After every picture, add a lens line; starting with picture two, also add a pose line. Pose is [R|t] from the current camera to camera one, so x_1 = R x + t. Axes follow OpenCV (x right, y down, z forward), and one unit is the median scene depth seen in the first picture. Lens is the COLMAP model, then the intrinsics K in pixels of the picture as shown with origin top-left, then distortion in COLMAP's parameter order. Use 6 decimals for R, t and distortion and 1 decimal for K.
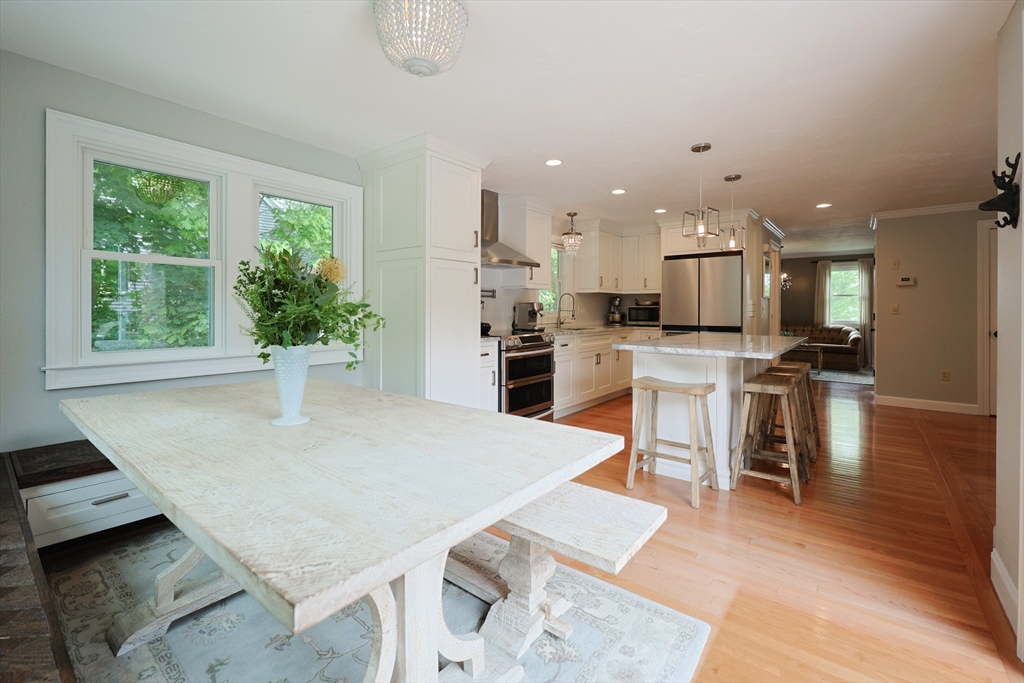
lens RADIAL K [[434.7, 0, 496.9], [0, 434.7, 313.3], [0, 0, 1]] dist [-0.002647, -0.000112]
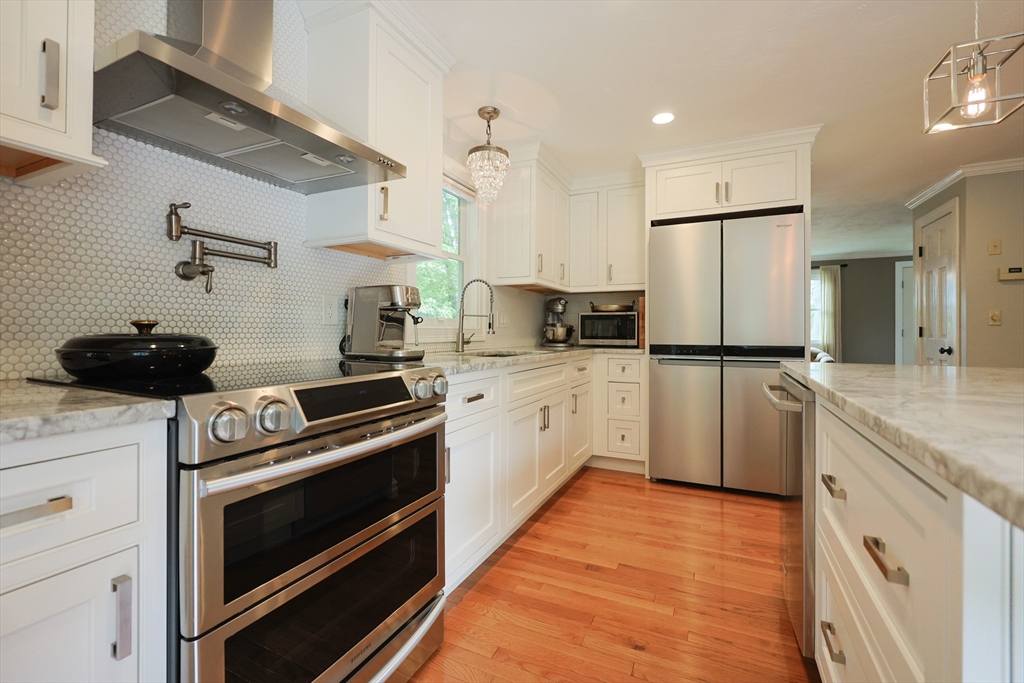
lens RADIAL K [[434.7, 0, 512.0], [0, 434.7, 335.6], [0, 0, 1]] dist [-0.002647, -0.000112]
pose [[0.966527, 0.001935, 0.256556, 0.077682], [-0.001563, 0.999997, -0.001653, 0.017143], [-0.256558, 0.001197, 0.966528, 0.544247]]
